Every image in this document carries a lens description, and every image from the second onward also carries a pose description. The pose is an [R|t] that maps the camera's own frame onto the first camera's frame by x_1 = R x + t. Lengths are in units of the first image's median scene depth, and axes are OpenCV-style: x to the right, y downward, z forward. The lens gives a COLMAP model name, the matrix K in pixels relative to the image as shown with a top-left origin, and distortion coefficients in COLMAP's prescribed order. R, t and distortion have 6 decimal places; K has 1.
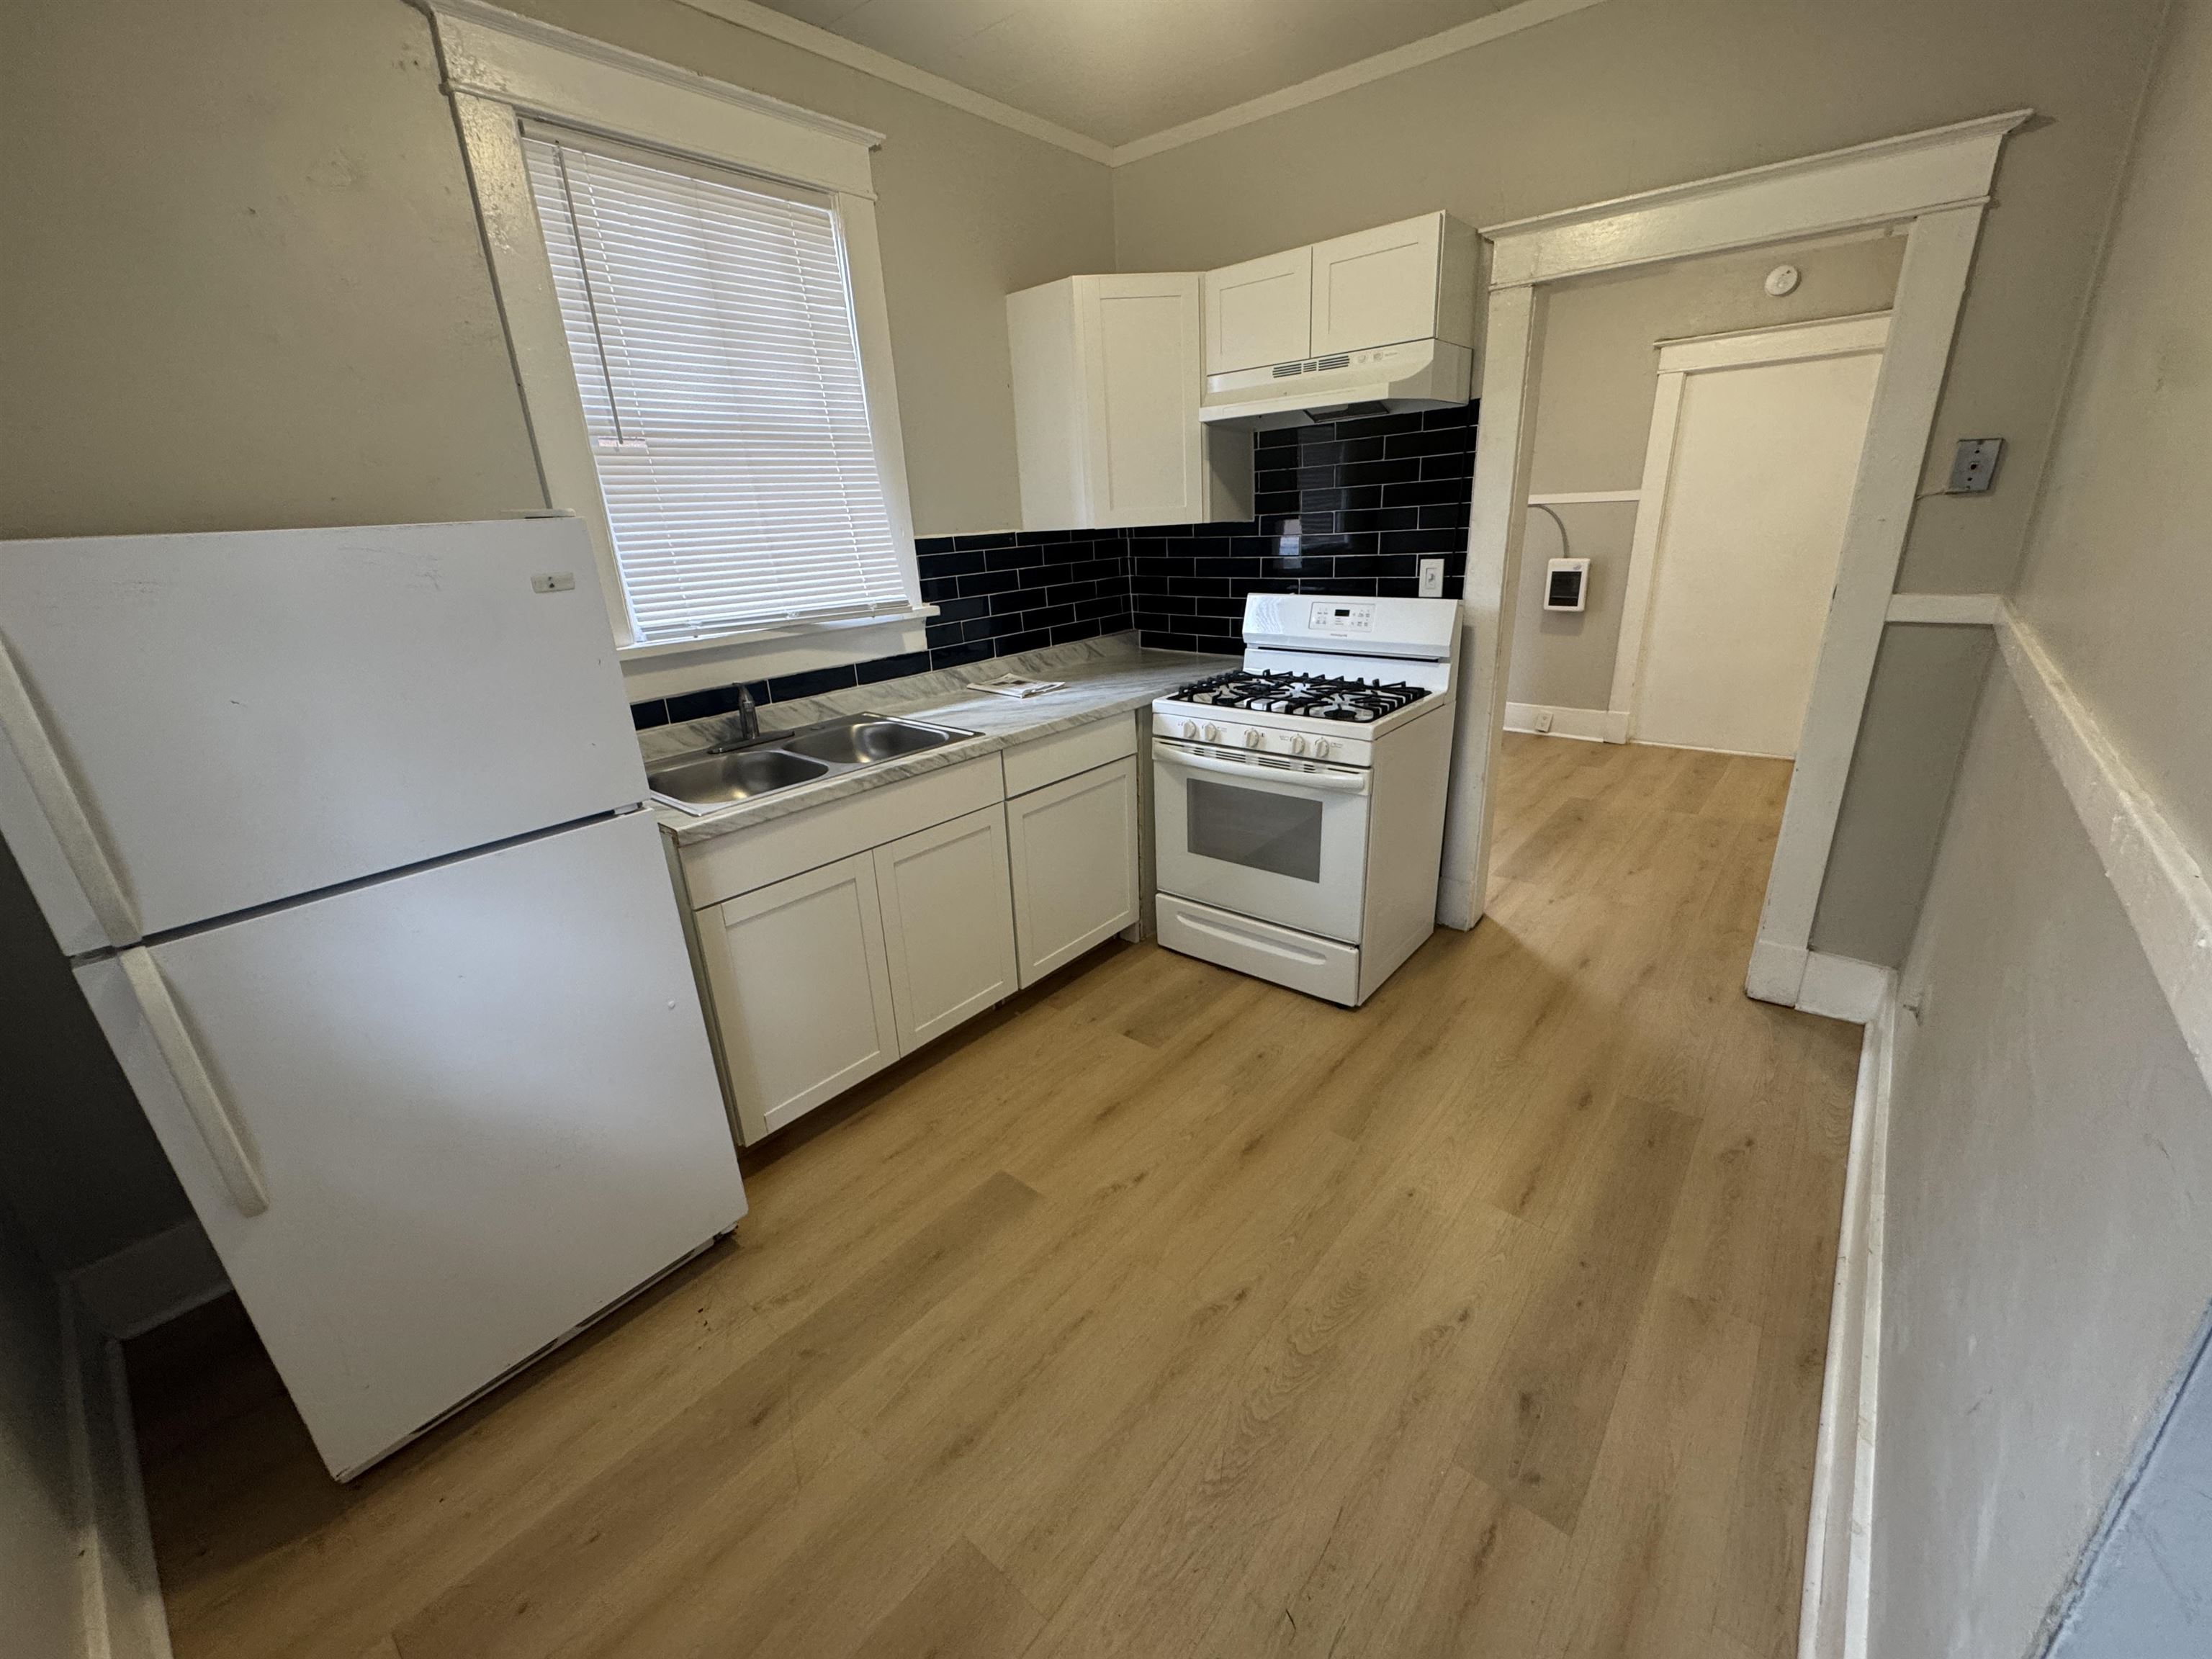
lens RADIAL K [[886.7, 0, 1106.0], [0, 886.7, 829.5], [0, 0, 1]] dist [-0.000914, 0.000026]
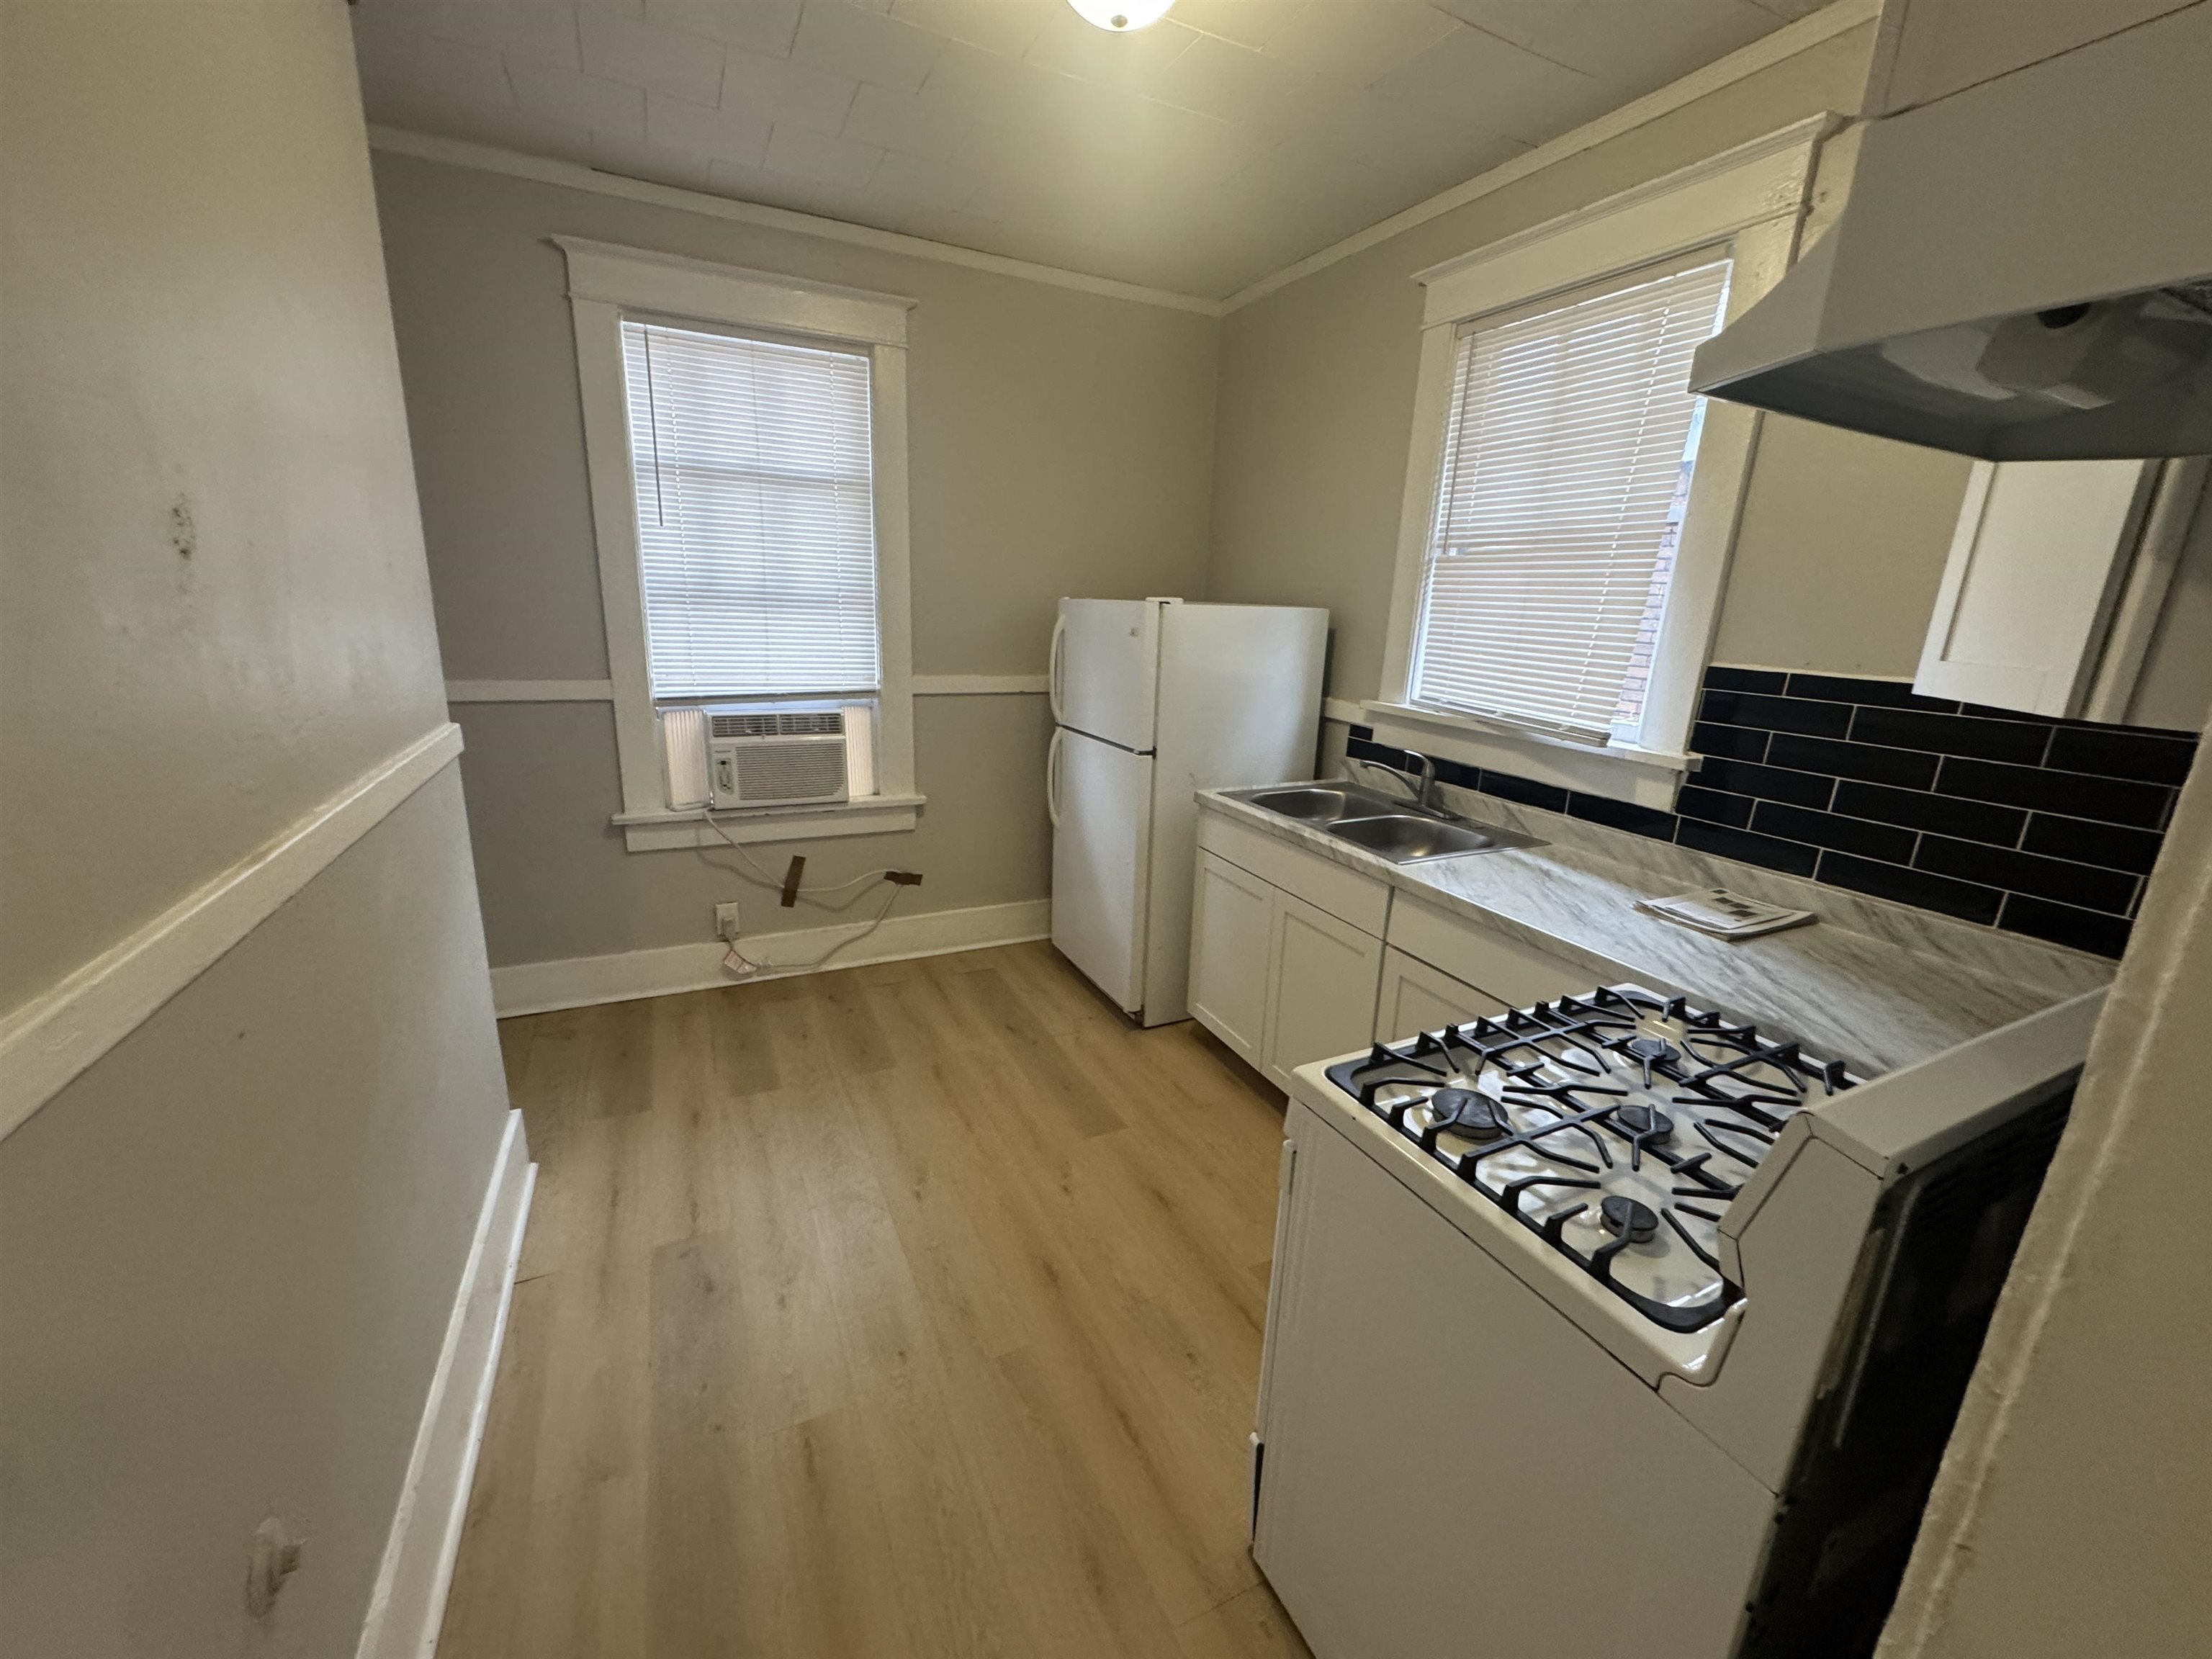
lens RADIAL K [[886.7, 0, 1106.0], [0, 886.7, 829.5], [0, 0, 1]] dist [-0.000914, 0.000026]
pose [[-0.410686, 0.263060, -0.873004, 0.737024], [-0.328000, 0.850752, 0.410656, -0.397607], [0.850737, 0.454996, -0.263108, 0.947706]]
